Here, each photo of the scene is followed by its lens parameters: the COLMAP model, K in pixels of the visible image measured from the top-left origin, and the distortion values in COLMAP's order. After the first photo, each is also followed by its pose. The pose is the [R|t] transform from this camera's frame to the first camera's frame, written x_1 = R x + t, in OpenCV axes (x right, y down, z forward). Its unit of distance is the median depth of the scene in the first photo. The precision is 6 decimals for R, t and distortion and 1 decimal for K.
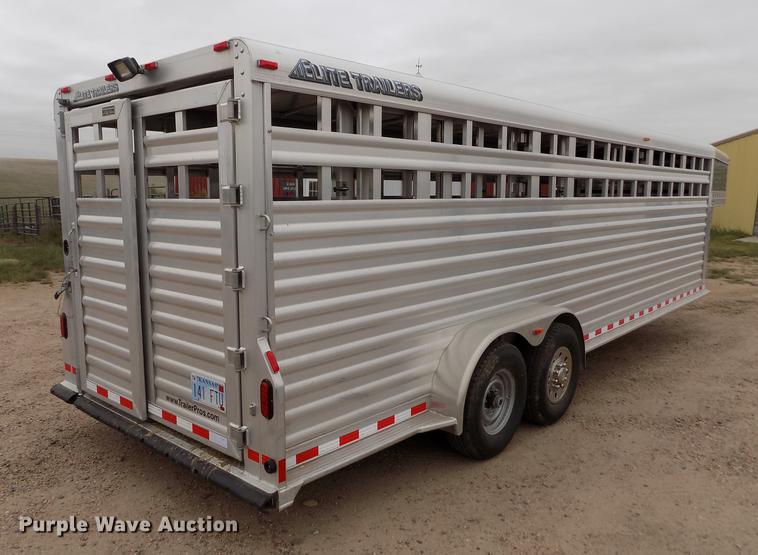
lens RADIAL K [[607.4, 0, 338.9], [0, 607.4, 282.2], [0, 0, 1]] dist [-0.036274, 0.019282]
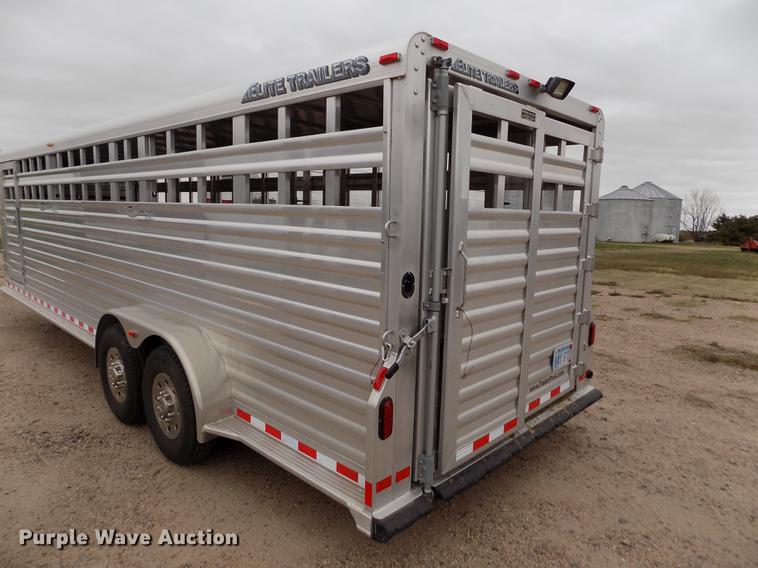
lens RADIAL K [[507.6, 0, 390.0], [0, 507.6, 280.0], [0, 0, 1]] dist [-0.050989, 0.050603]
pose [[-0.003687, -0.133644, 0.991023, -1.179213], [0.124502, 0.983257, 0.133060, -0.162649], [-0.992213, 0.123875, 0.013014, 1.223771]]
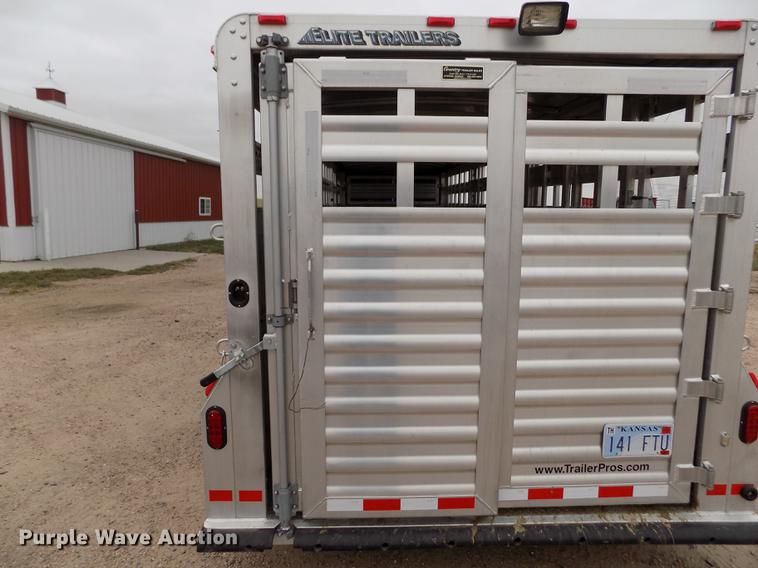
lens RADIAL K [[507.6, 0, 383.7], [0, 507.6, 275.6], [0, 0, 1]] dist [-0.050989, 0.050603]
pose [[0.707903, -0.099402, 0.699280, -0.841189], [0.100090, 0.994174, 0.039997, -0.096485], [-0.699182, 0.041677, 0.713728, 0.678161]]
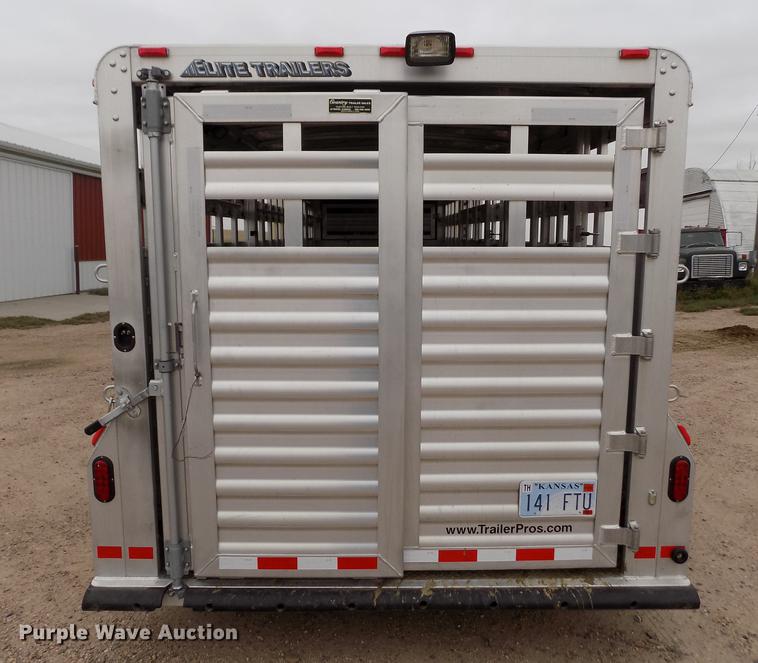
lens RADIAL K [[643.2, 0, 380.5], [0, 643.2, 328.8], [0, 0, 1]] dist [-0.051961, 0.046438]
pose [[0.723064, -0.099205, 0.683620, -0.829213], [0.098867, 0.994308, 0.039719, -0.078739], [-0.683669, 0.038868, 0.728756, 0.507520]]
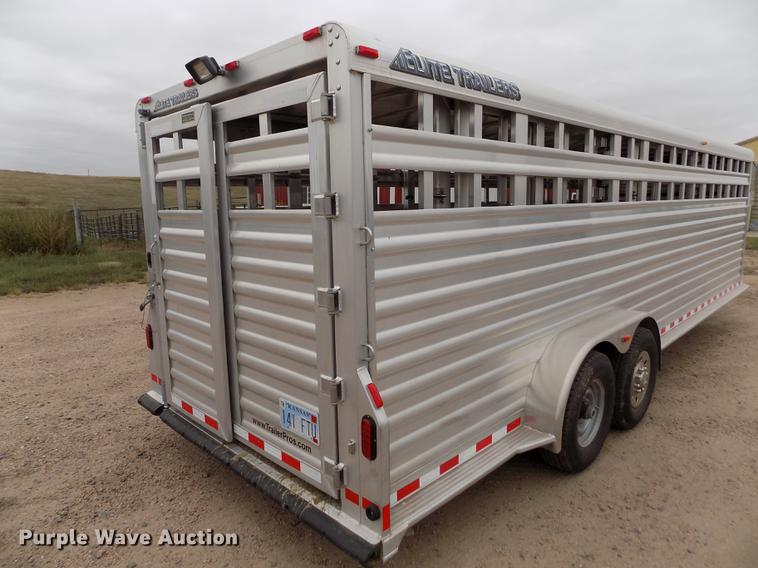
lens RADIAL K [[507.6, 0, 368.5], [0, 507.6, 278.2], [0, 0, 1]] dist [-0.050989, 0.050603]
pose [[0.999167, -0.011678, -0.039109, -0.071590], [0.011927, 0.999910, 0.006147, -0.033873], [0.039034, -0.006609, 0.999216, 0.221621]]
